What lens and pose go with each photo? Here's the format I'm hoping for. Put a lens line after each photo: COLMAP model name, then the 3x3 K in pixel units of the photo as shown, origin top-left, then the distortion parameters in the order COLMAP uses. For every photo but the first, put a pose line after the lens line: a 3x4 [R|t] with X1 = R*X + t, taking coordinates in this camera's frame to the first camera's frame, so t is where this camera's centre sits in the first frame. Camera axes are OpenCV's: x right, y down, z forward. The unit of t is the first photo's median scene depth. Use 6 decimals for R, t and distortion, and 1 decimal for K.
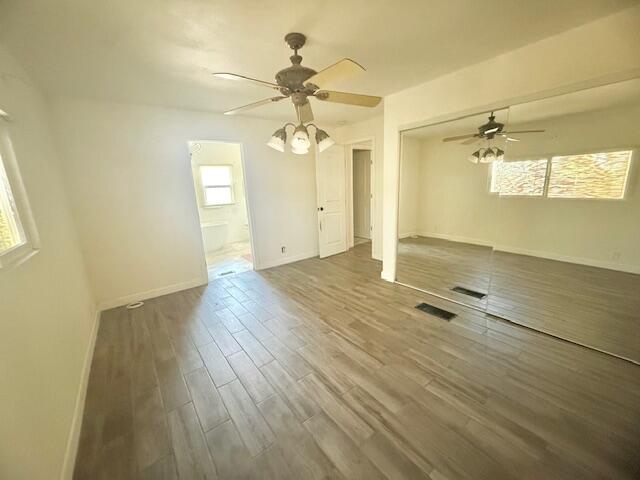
lens RADIAL K [[255.6, 0, 320.0], [0, 255.6, 240.0], [0, 0, 1]] dist [0.002120, -0.000470]
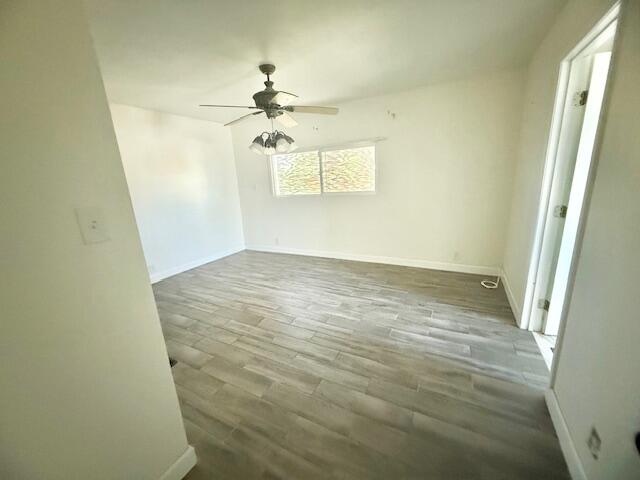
lens RADIAL K [[255.6, 0, 320.0], [0, 255.6, 240.0], [0, 0, 1]] dist [0.002120, -0.000470]
pose [[-0.906148, 0.192521, -0.376606, 0.253688], [0.004874, 0.895096, 0.445846, -0.448477], [0.422934, 0.402167, -0.812027, 1.979113]]
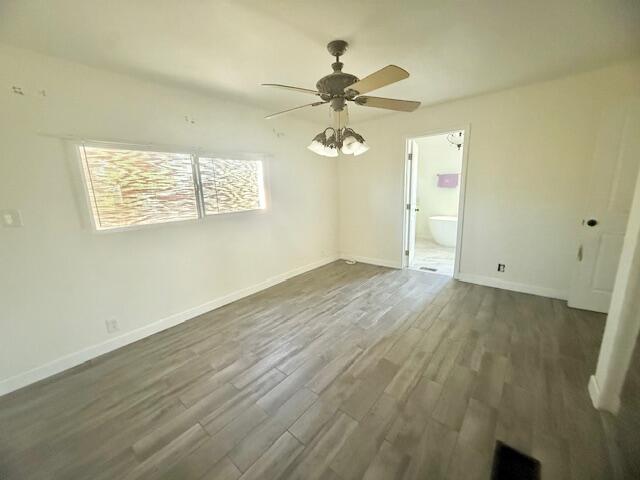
lens RADIAL K [[255.6, 0, 320.0], [0, 255.6, 240.0], [0, 0, 1]] dist [0.002120, -0.000470]
pose [[0.215466, 0.237557, -0.947175, 0.820448], [-0.186575, 0.962104, 0.198859, -0.175593], [0.958522, 0.133872, 0.251623, 0.602803]]
